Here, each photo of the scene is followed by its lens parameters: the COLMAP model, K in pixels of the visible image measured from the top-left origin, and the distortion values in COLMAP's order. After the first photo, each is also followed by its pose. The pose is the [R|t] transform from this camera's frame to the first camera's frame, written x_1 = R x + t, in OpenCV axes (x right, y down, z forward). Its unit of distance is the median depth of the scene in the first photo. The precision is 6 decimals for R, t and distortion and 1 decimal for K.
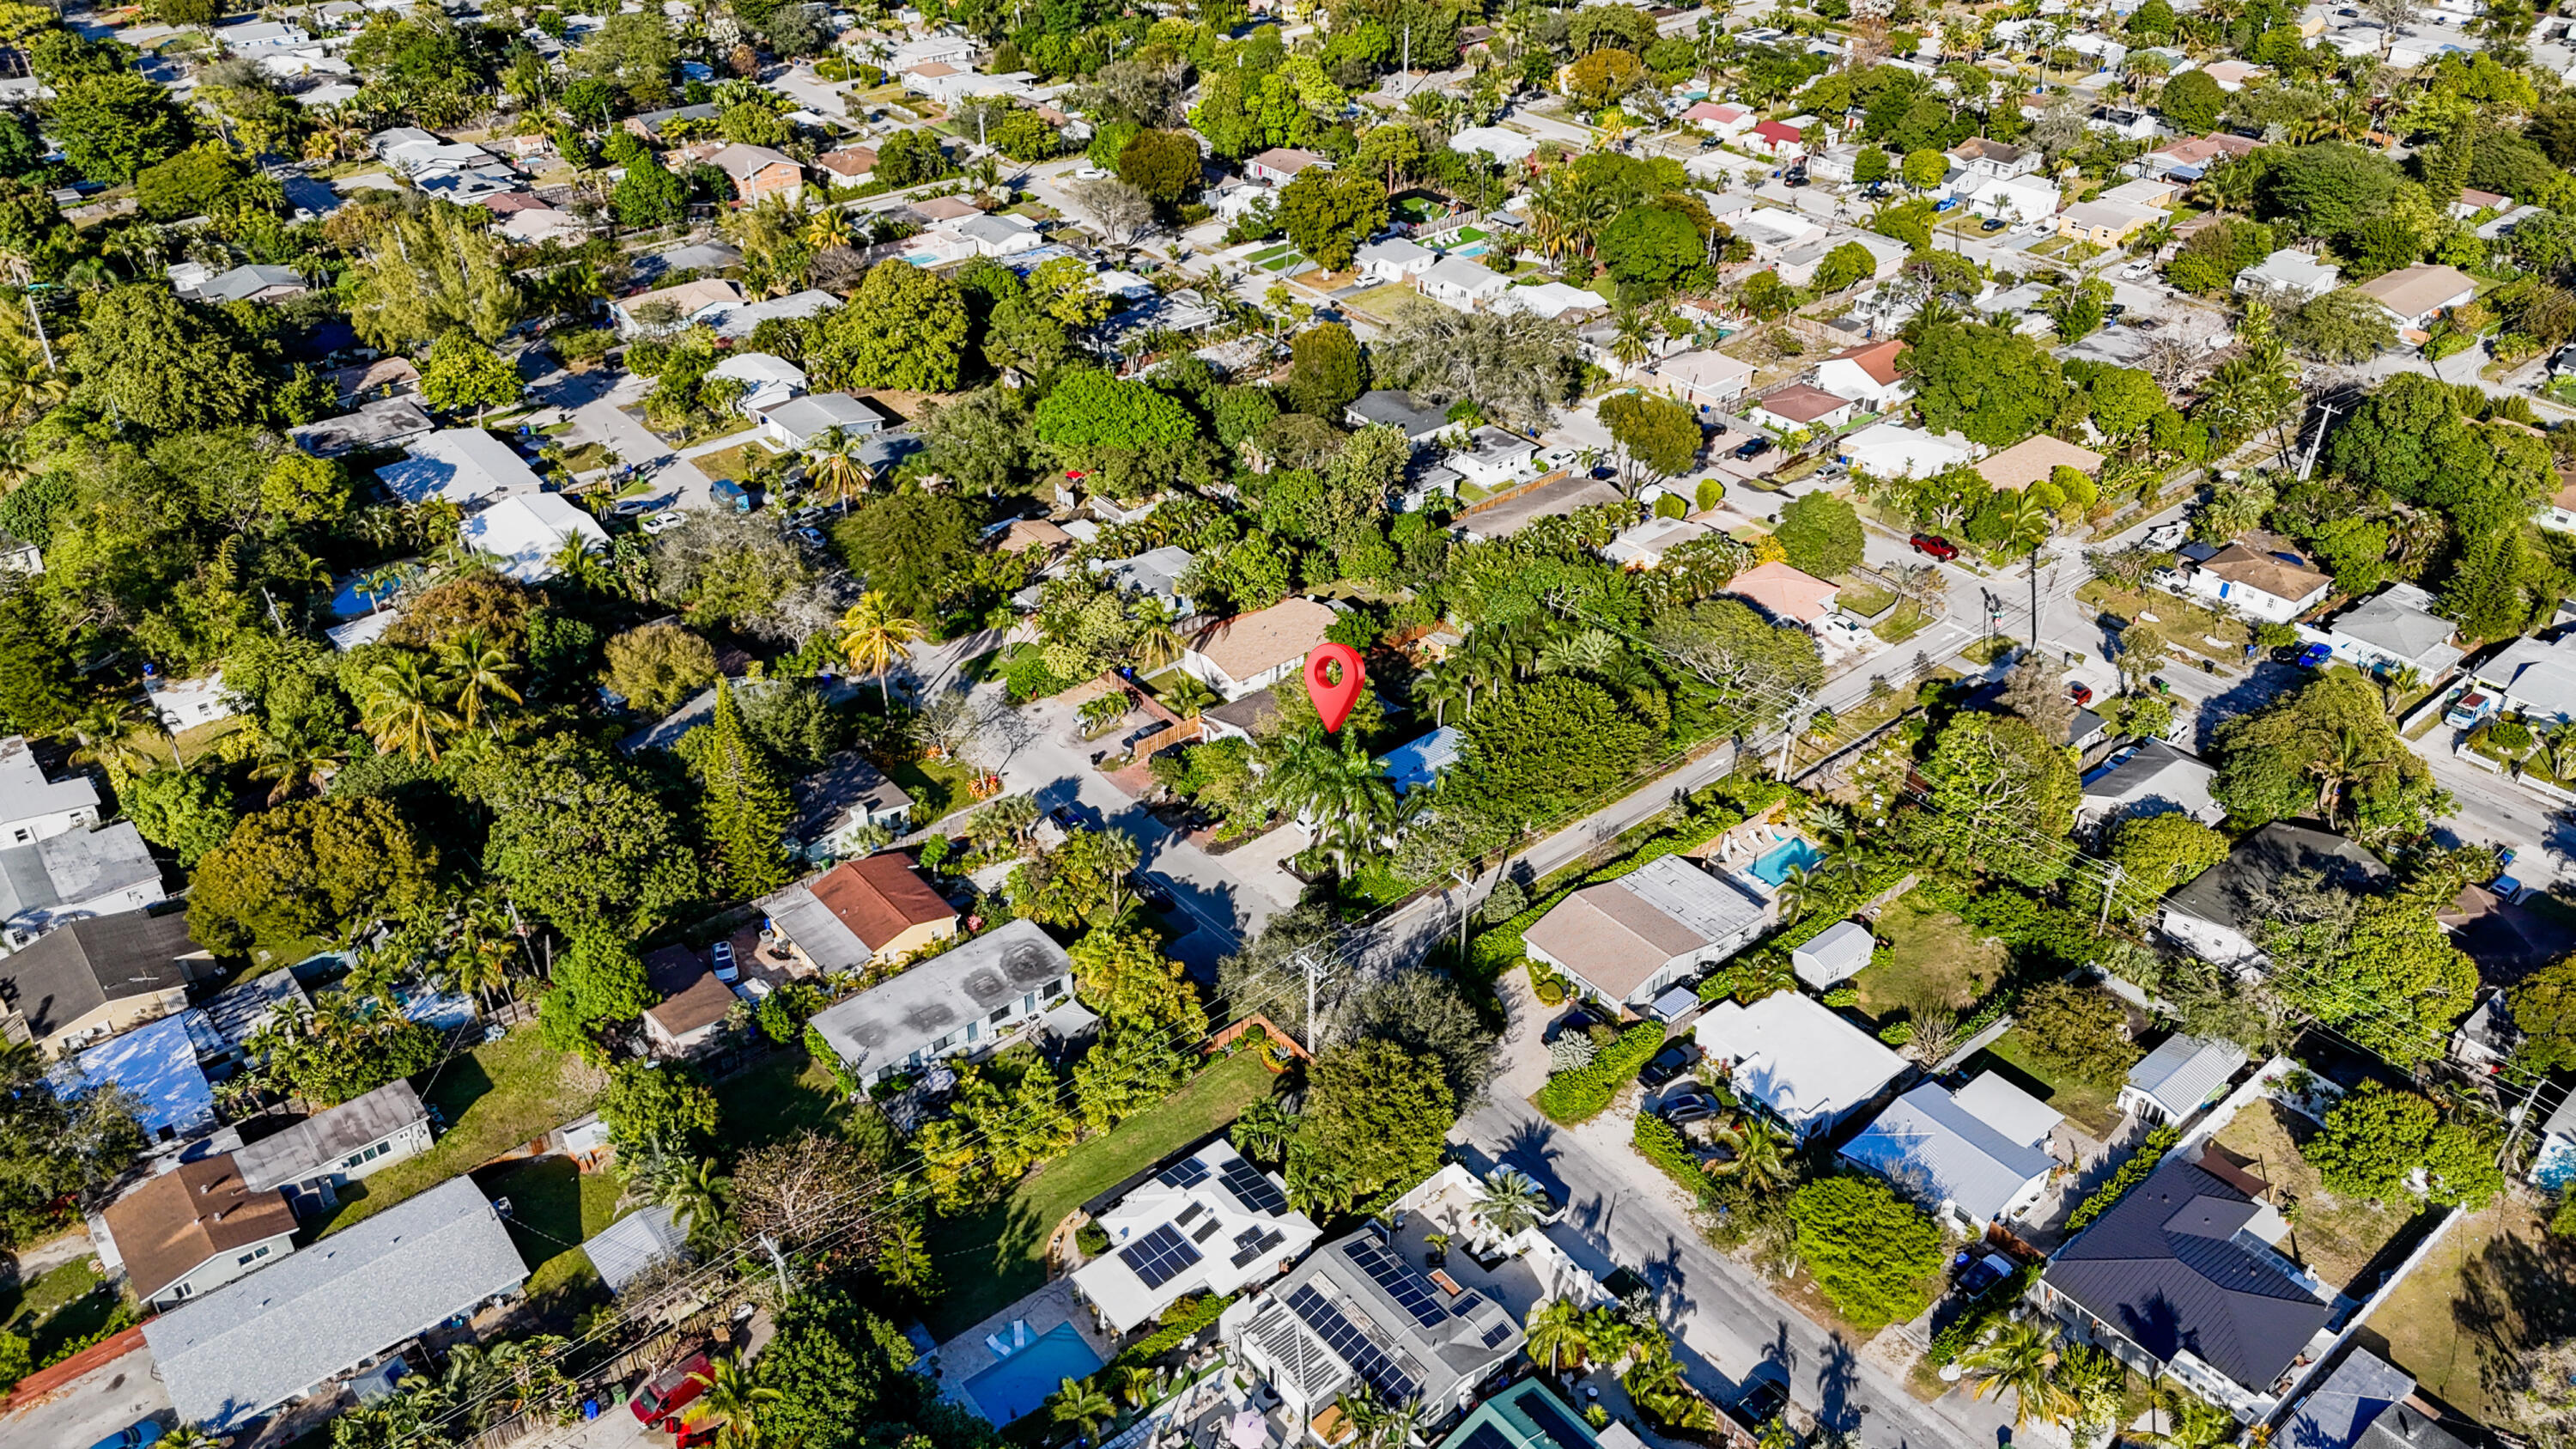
lens RADIAL K [[1911.0, 0, 1296.2], [0, 1911.0, 726.4], [0, 0, 1]] dist [0.080108, -0.074073]
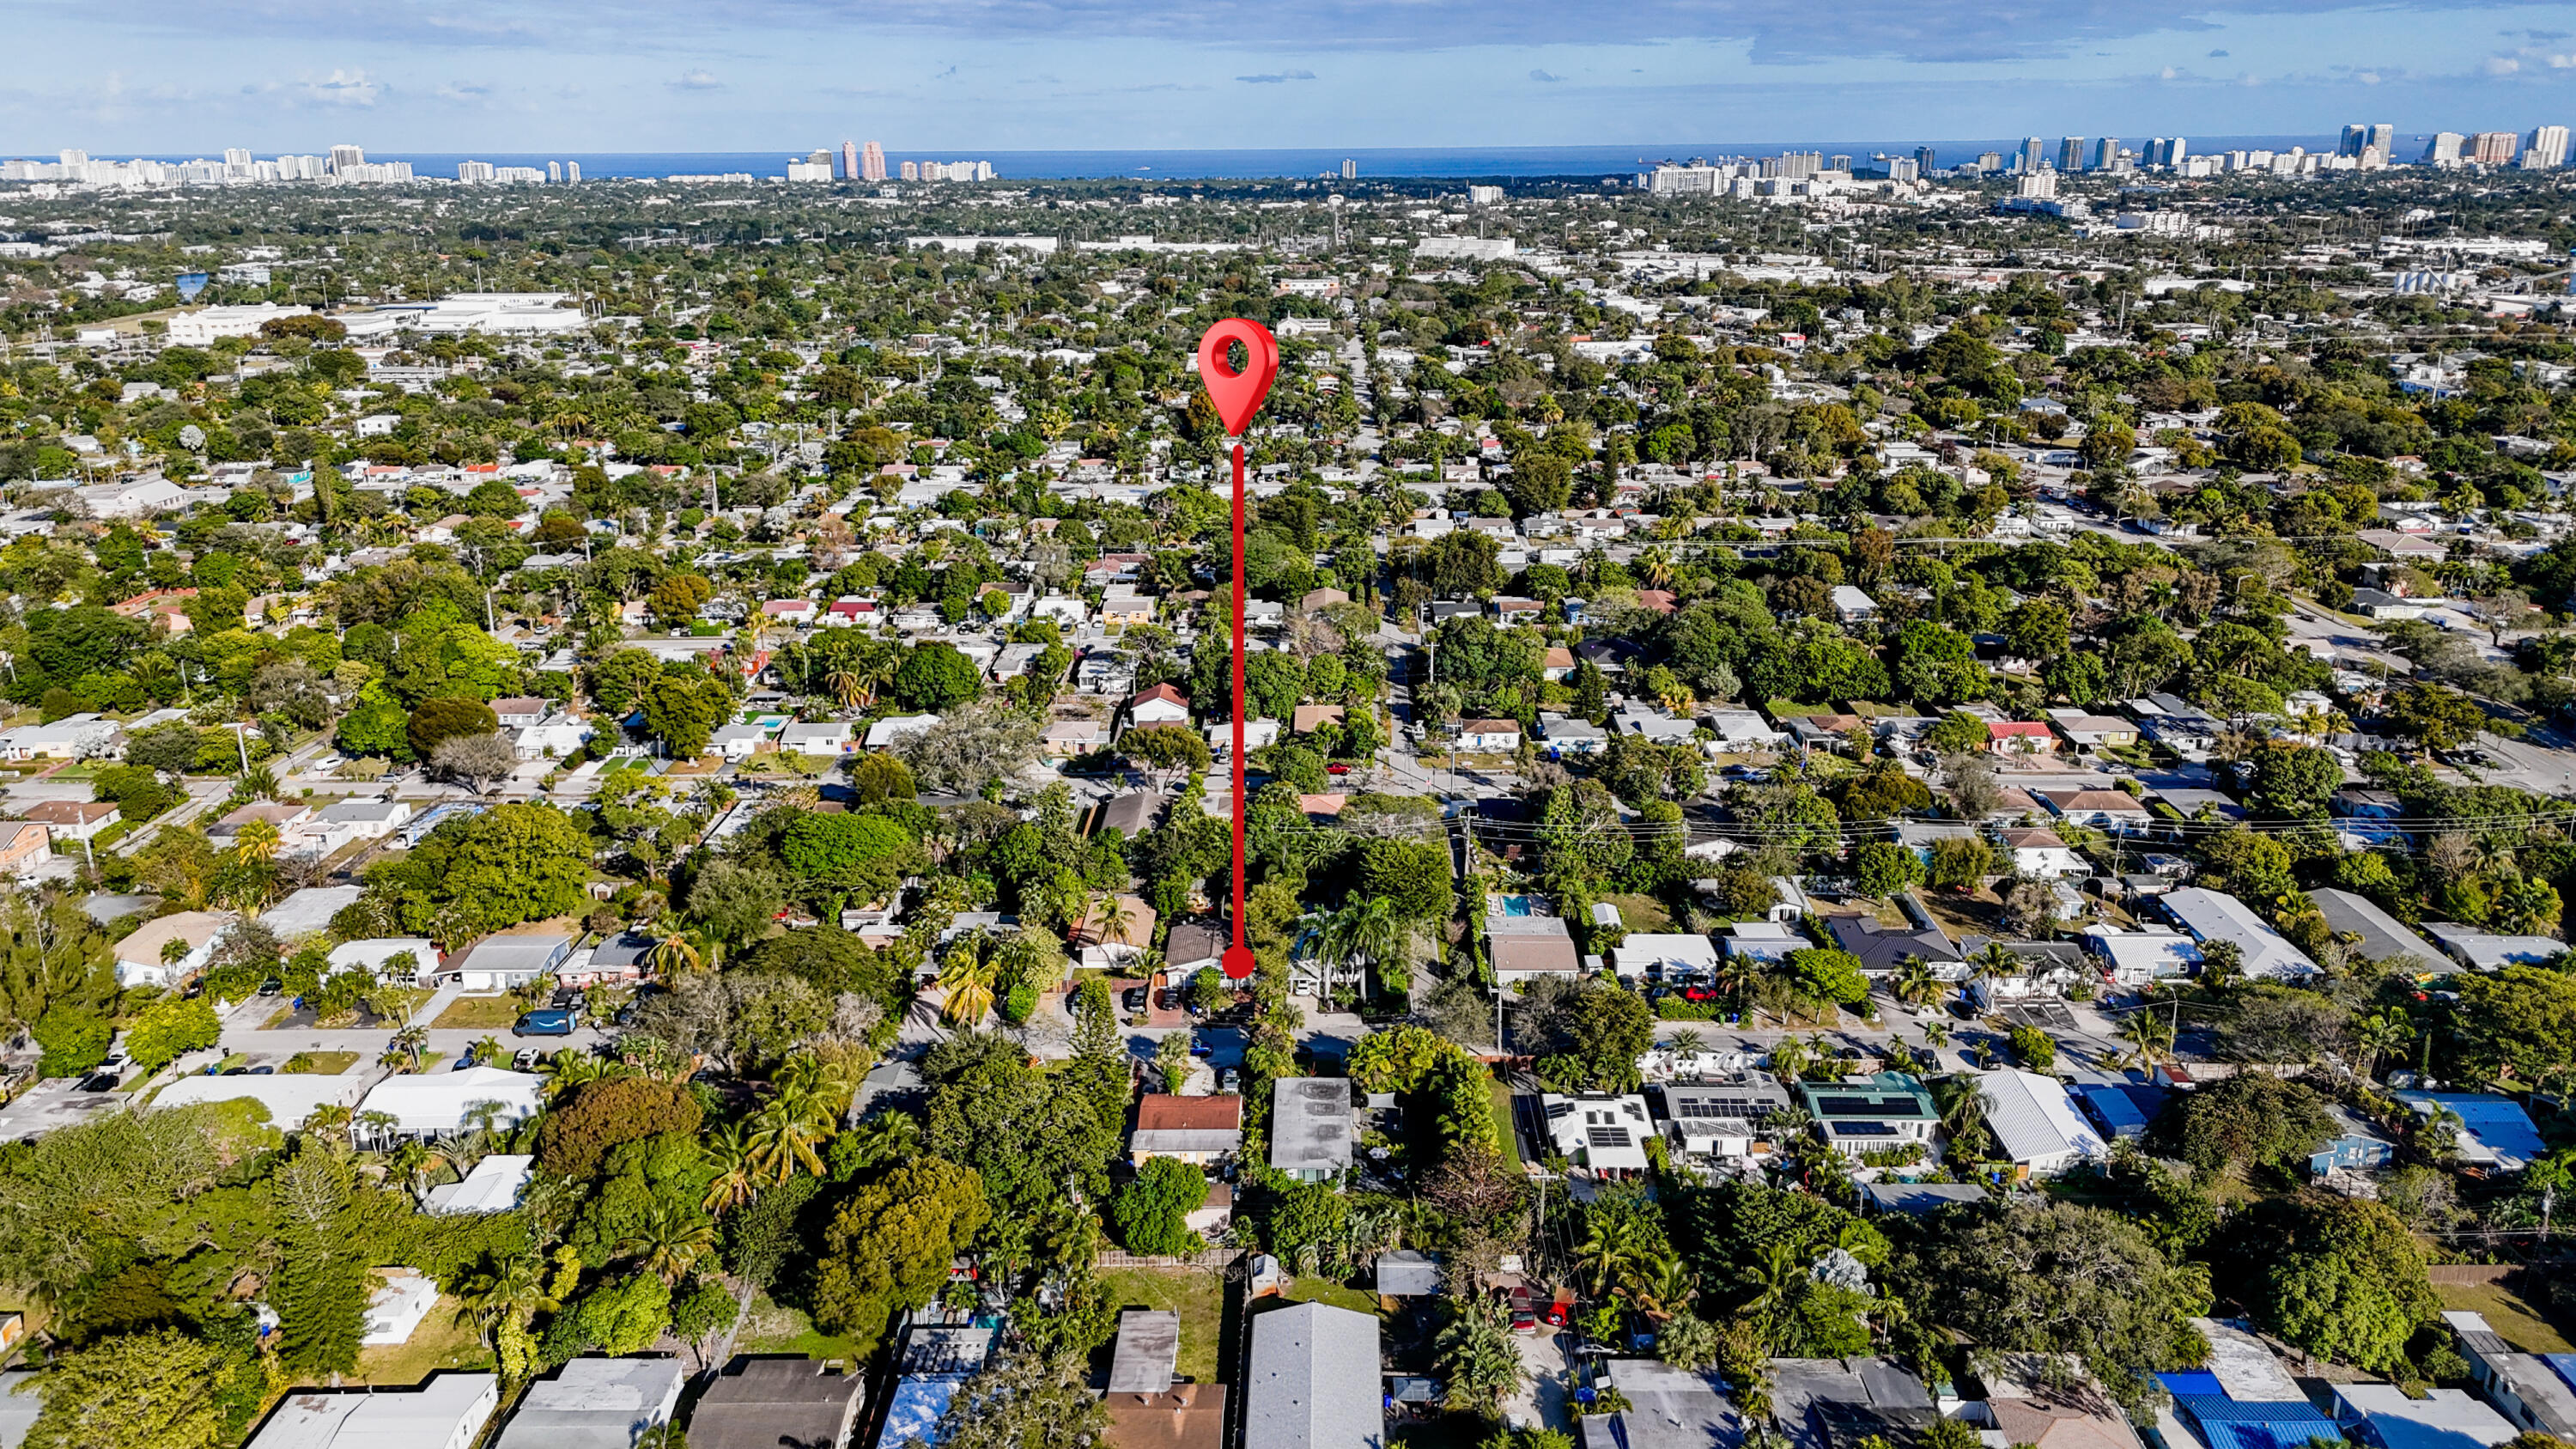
lens RADIAL K [[1911.0, 0, 1296.2], [0, 1911.0, 726.4], [0, 0, 1]] dist [0.080108, -0.074073]
pose [[0.654407, -0.234433, 0.718883, -0.722958], [0.424009, 0.900955, -0.092172, 0.003979], [-0.626073, 0.365131, 0.688994, -0.030024]]
